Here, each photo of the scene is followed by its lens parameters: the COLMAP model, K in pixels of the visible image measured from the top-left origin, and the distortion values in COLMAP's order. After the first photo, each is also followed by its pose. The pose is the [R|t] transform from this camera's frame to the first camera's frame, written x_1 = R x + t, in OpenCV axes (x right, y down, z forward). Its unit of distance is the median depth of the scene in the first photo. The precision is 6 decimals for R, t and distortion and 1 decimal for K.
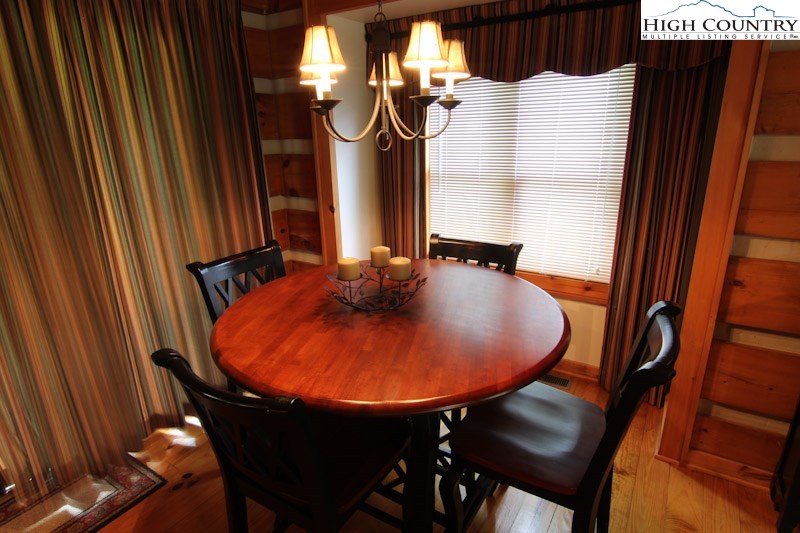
lens RADIAL K [[429.9, 0, 431.5], [0, 429.9, 264.6], [0, 0, 1]] dist [-0.002035, -0.000546]
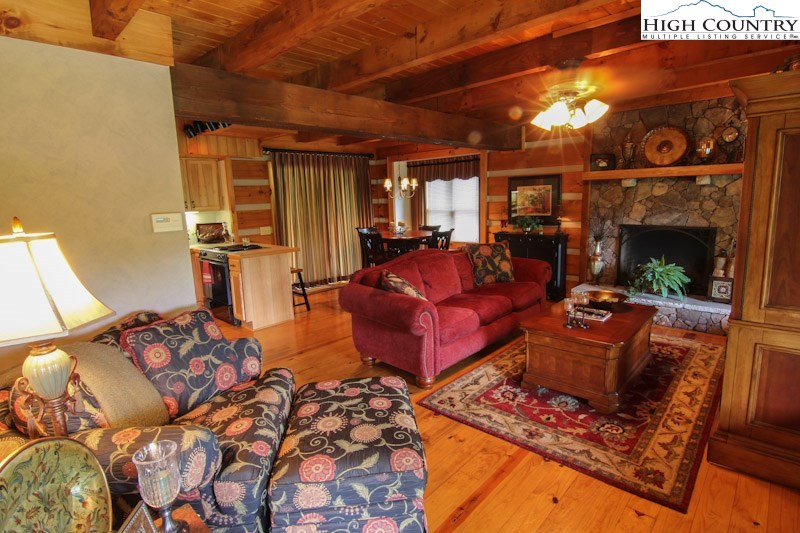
lens RADIAL K [[399.3, 0, 401.1], [0, 399.3, 258.1], [0, 0, 1]] dist [-0.001919, -0.000402]
pose [[0.971691, 0.024788, -0.234951, 0.504872], [-0.059353, 0.988199, -0.141207, 0.535456], [0.228678, 0.151155, 0.961696, -1.689195]]
